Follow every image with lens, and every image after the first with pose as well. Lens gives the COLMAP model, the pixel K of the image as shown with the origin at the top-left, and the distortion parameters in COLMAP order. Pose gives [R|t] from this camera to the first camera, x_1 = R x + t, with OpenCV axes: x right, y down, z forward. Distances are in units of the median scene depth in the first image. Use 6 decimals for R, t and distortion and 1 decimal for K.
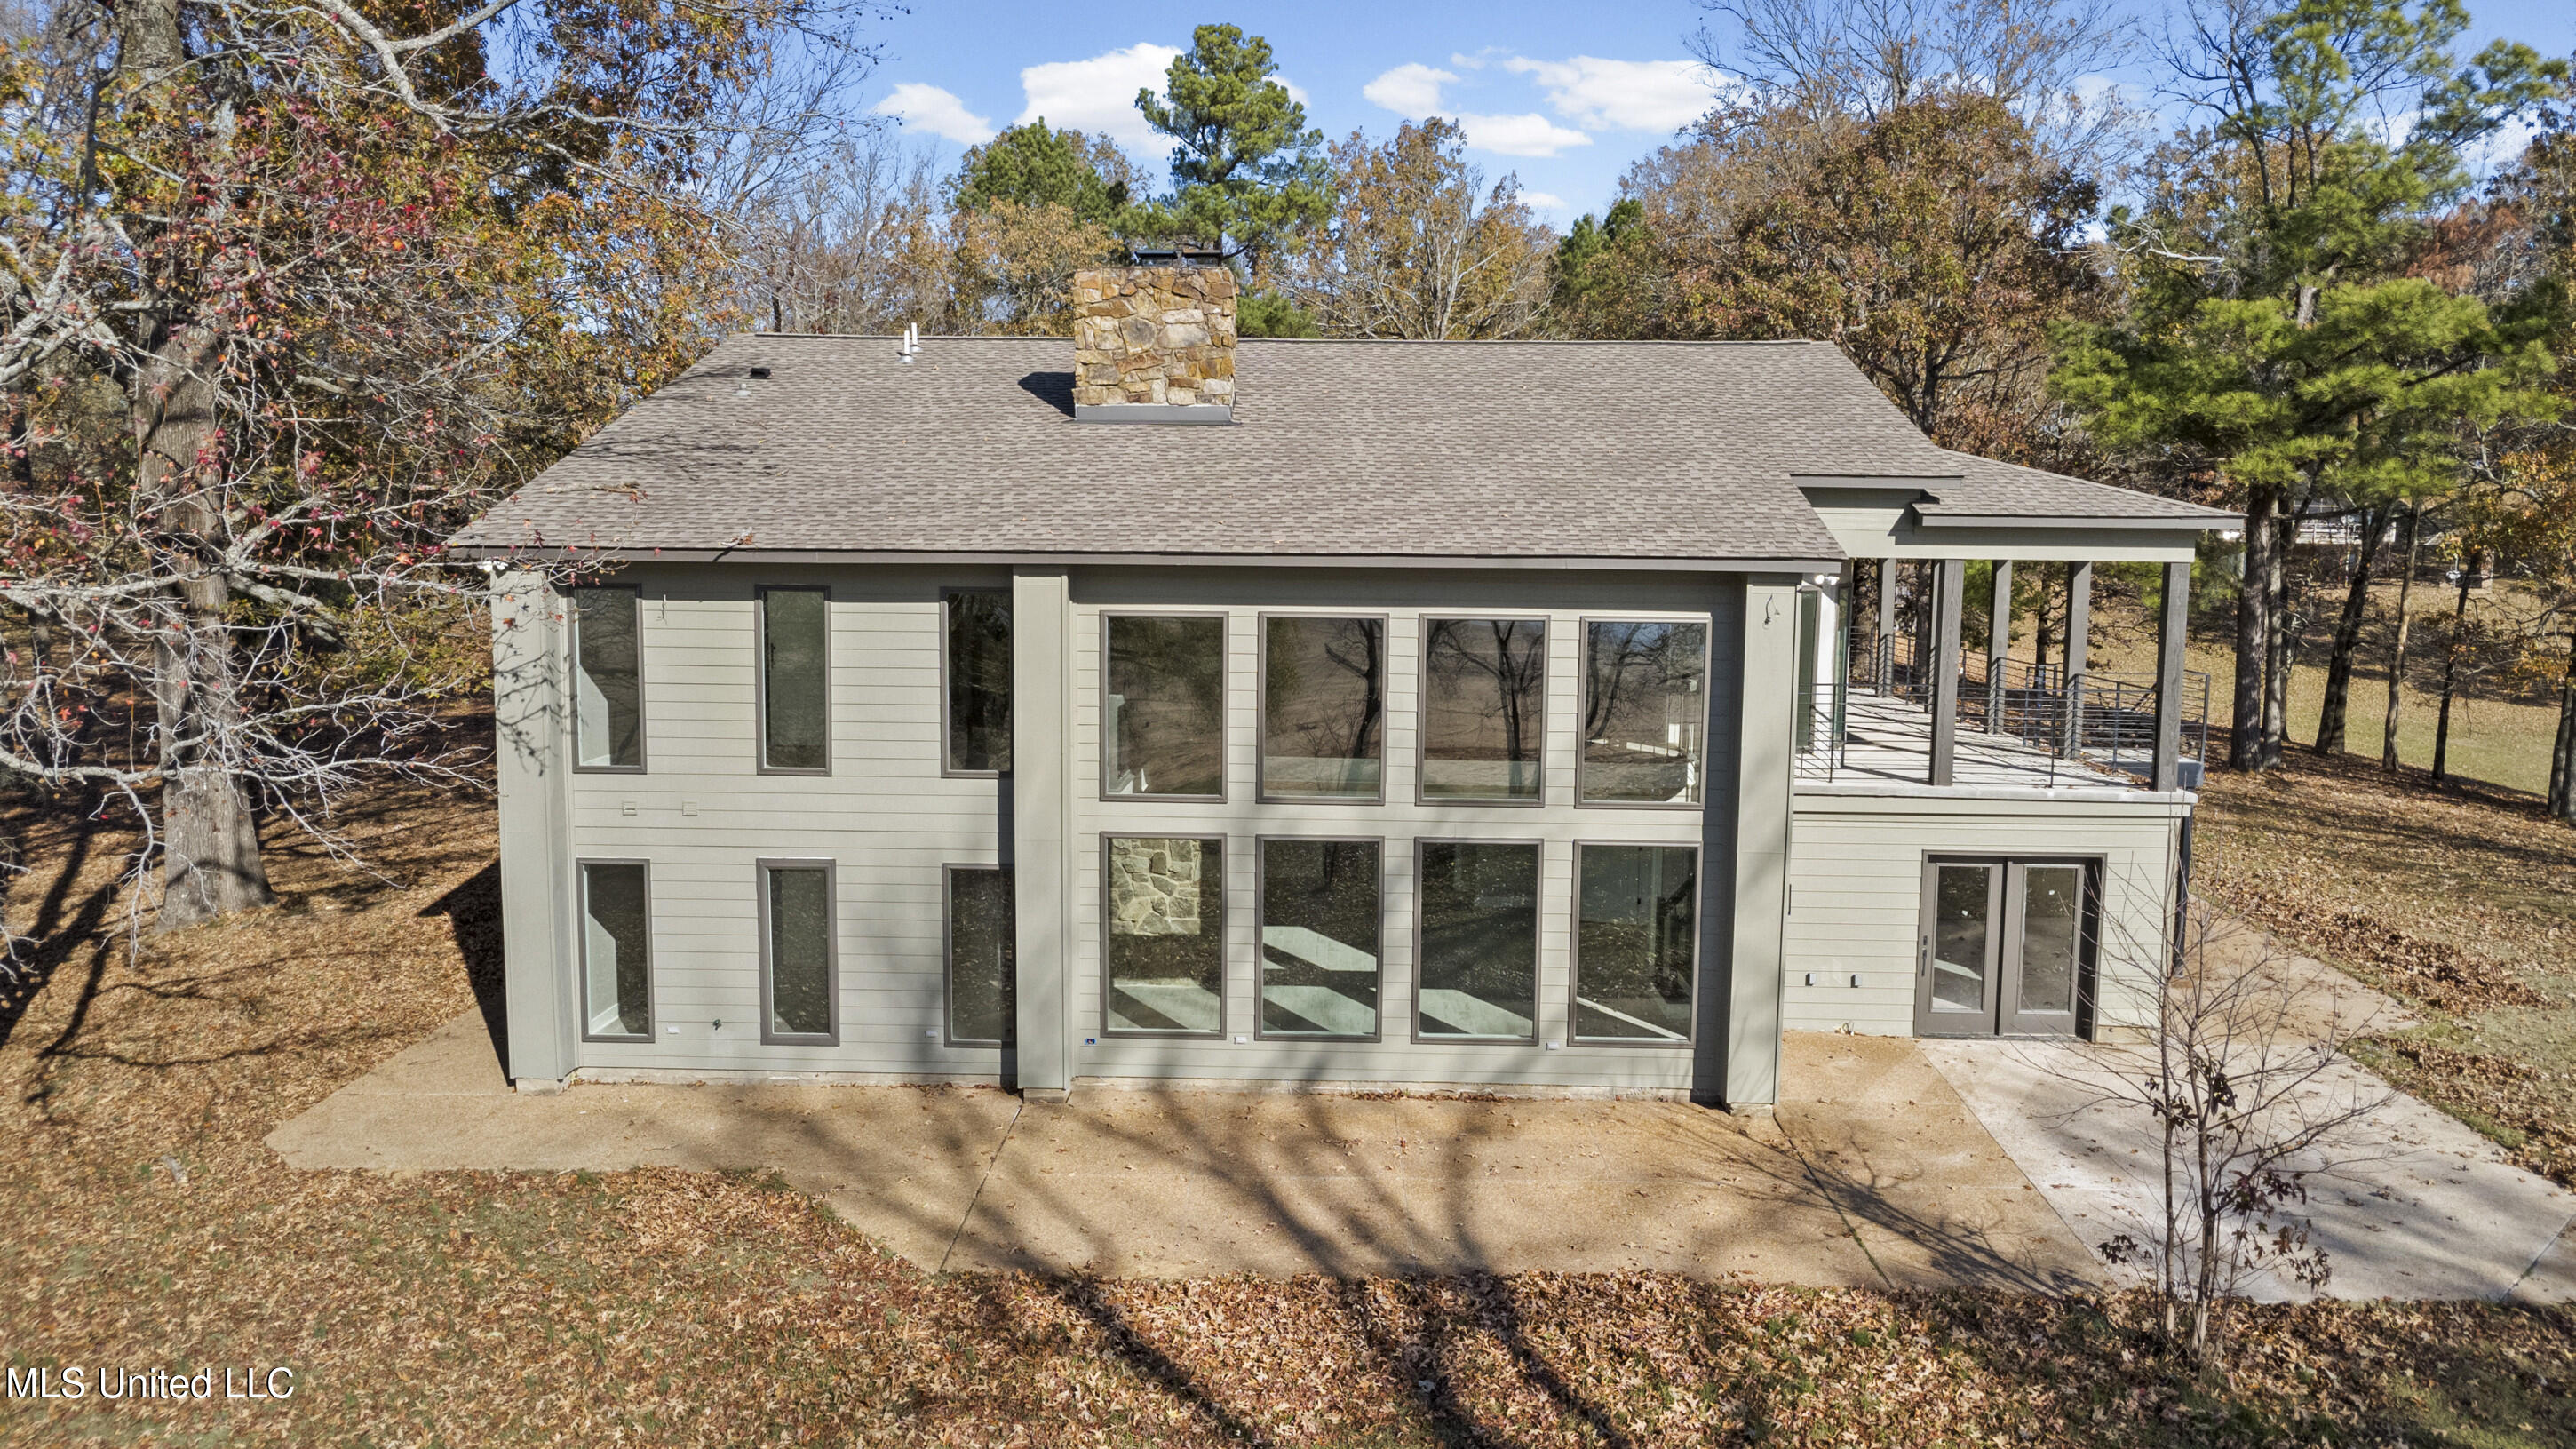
lens RADIAL K [[1842.1, 0, 1288.0], [0, 1842.1, 724.5], [0, 0, 1]] dist [0.009048, 0.001536]
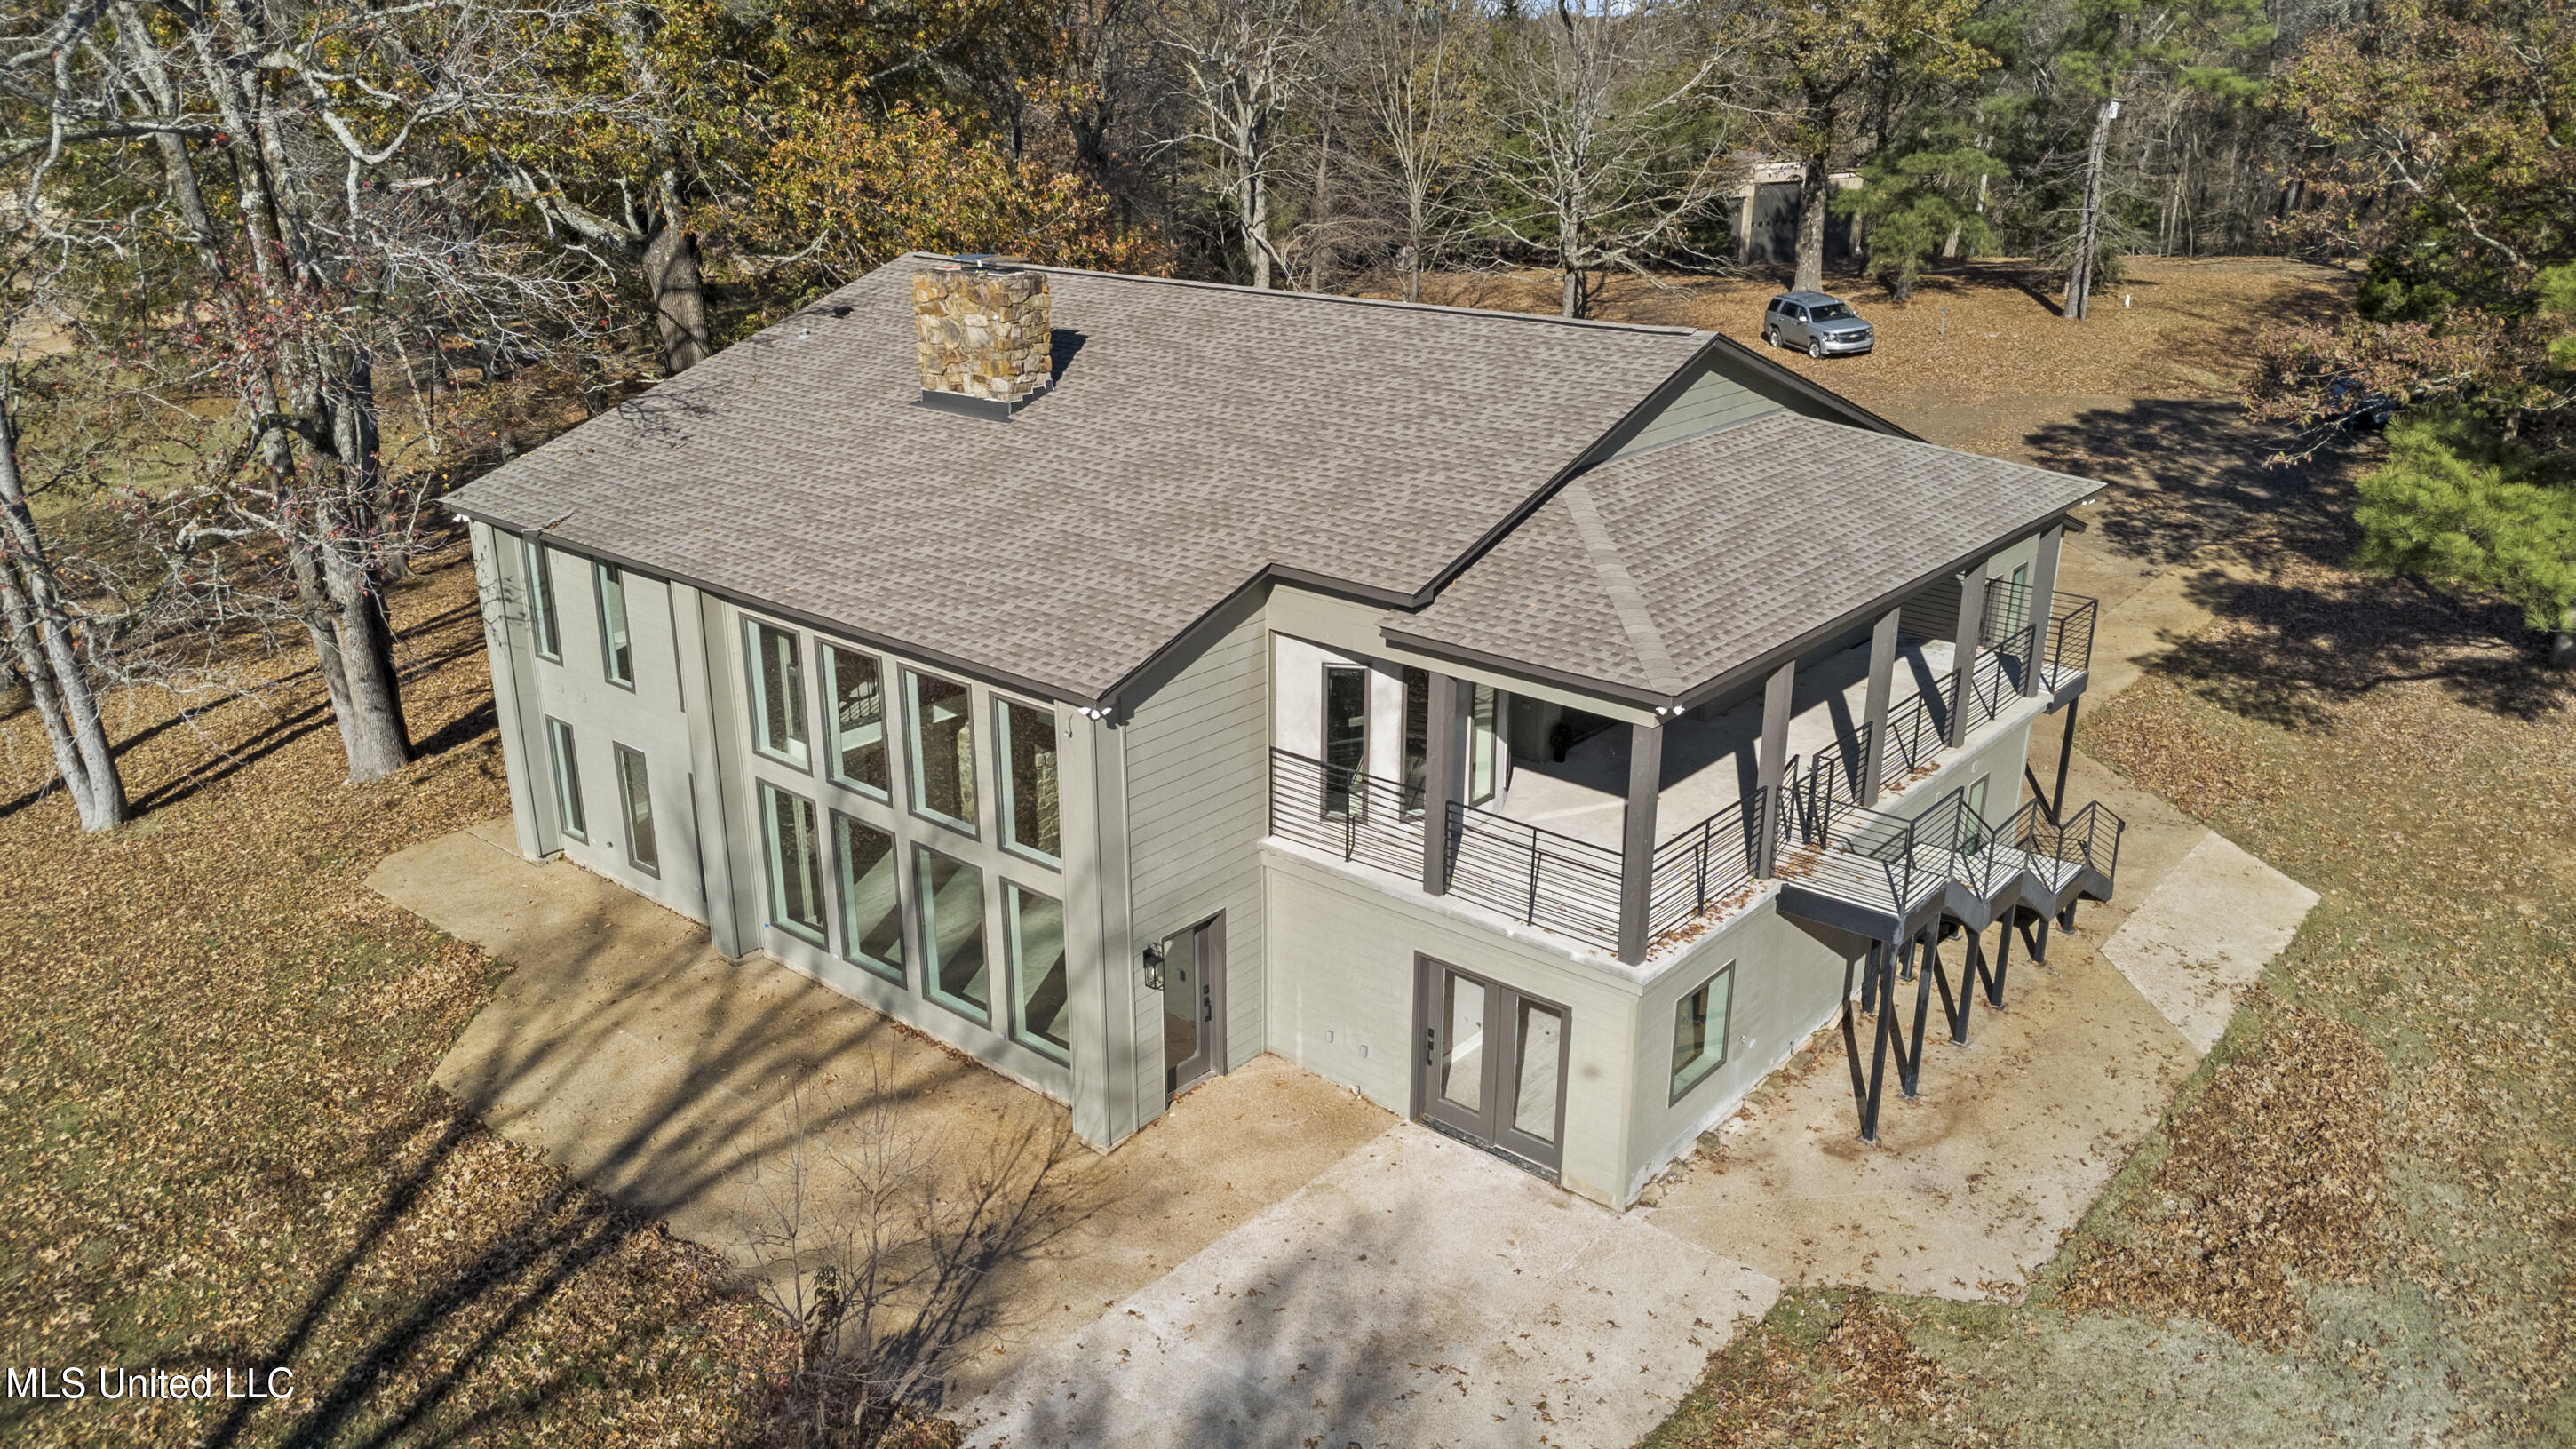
lens RADIAL K [[1842.1, 0, 1288.0], [0, 1842.1, 724.5], [0, 0, 1]] dist [0.009048, 0.001536]
pose [[0.796647, 0.193451, -0.572652, 0.948507], [-0.081055, 0.973035, 0.215948, -0.292684], [0.598986, -0.125618, 0.790845, 0.248819]]
